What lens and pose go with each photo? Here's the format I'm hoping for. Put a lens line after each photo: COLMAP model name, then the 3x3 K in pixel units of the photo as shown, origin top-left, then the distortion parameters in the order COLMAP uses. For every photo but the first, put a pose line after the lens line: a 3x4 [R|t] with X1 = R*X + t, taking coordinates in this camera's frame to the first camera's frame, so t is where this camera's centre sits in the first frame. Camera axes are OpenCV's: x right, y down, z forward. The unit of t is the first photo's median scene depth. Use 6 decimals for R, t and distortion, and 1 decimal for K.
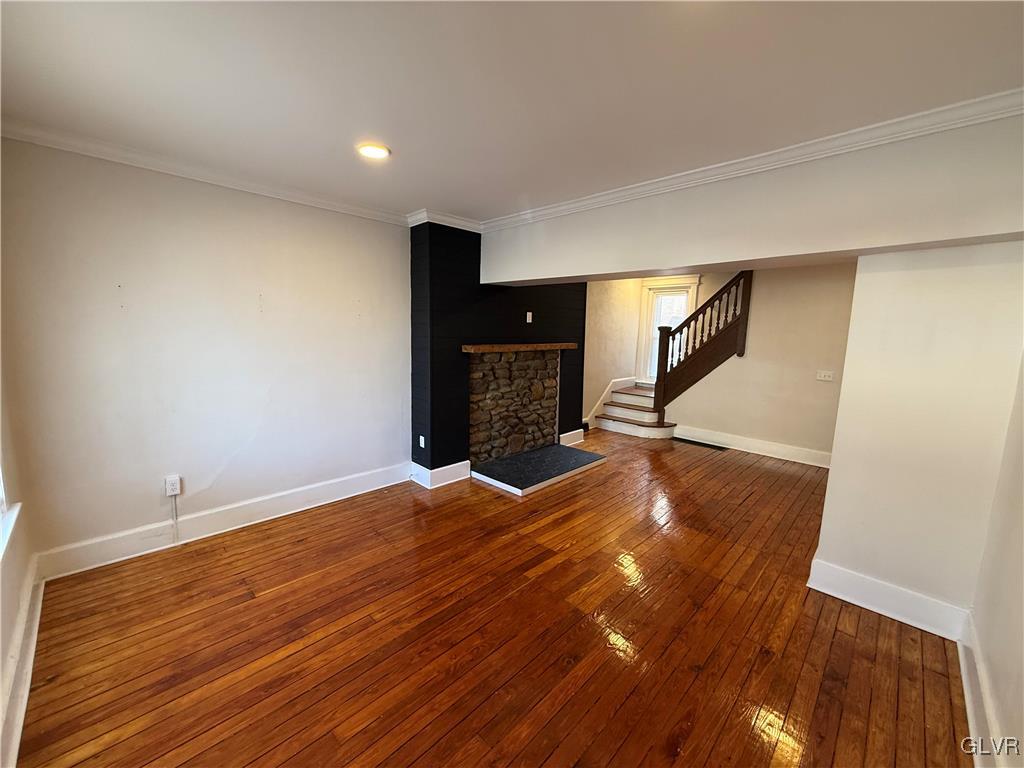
lens RADIAL K [[407.9, 0, 510.9], [0, 407.9, 384.4], [0, 0, 1]] dist [0.000265, -0.000155]
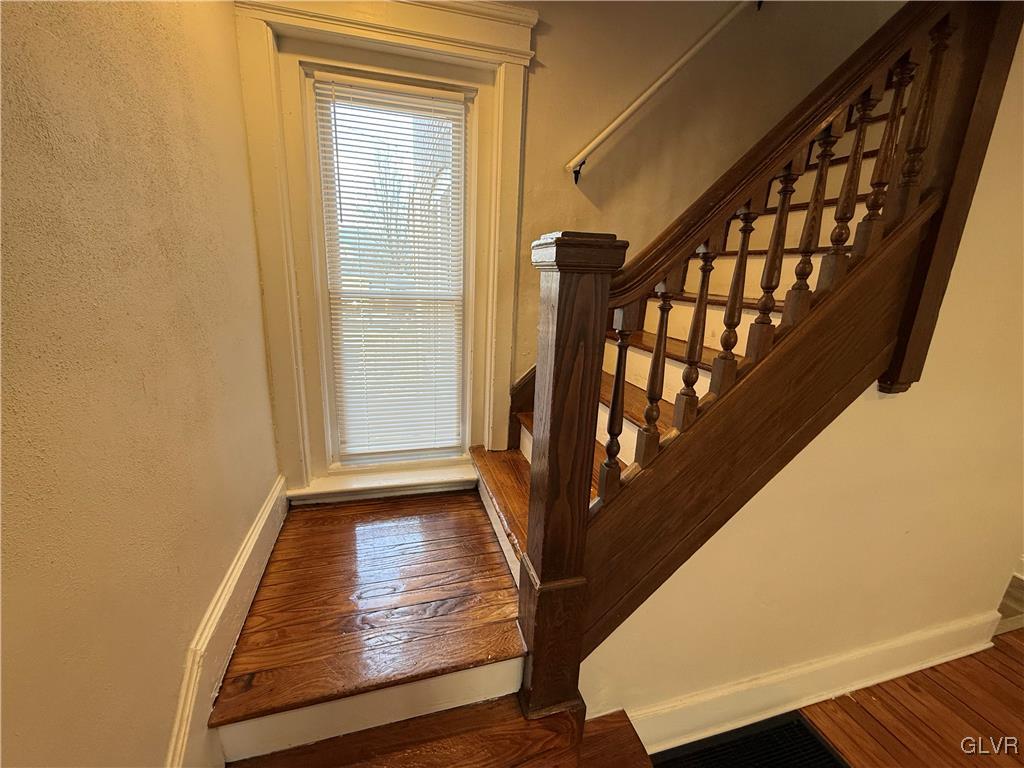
lens RADIAL K [[407.9, 0, 510.9], [0, 407.9, 384.4], [0, 0, 1]] dist [0.000265, -0.000155]
pose [[0.500397, -0.221392, 0.837012, 0.292553], [0.092227, 0.974883, 0.202723, -0.154198], [-0.860870, -0.024247, 0.508247, 1.186796]]
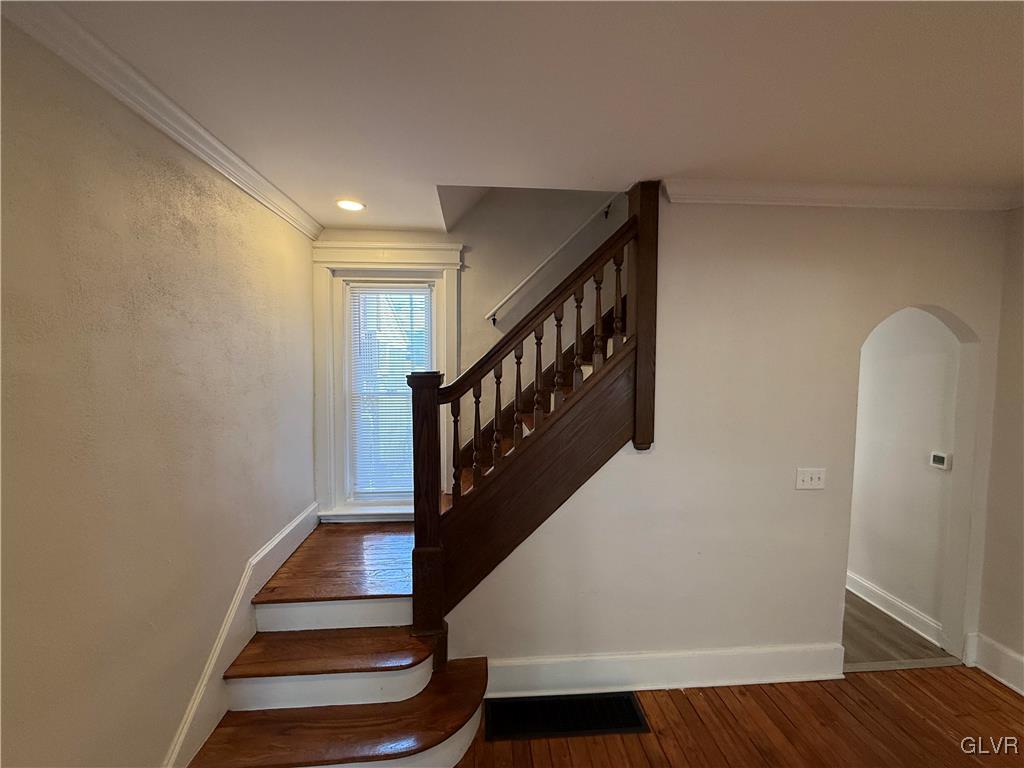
lens RADIAL K [[407.9, 0, 510.9], [0, 407.9, 384.4], [0, 0, 1]] dist [0.000265, -0.000155]
pose [[0.659787, -0.062227, 0.748871, 0.228172], [0.114869, 0.993205, -0.018675, -0.149427], [-0.742621, 0.098344, 0.662452, 0.928232]]
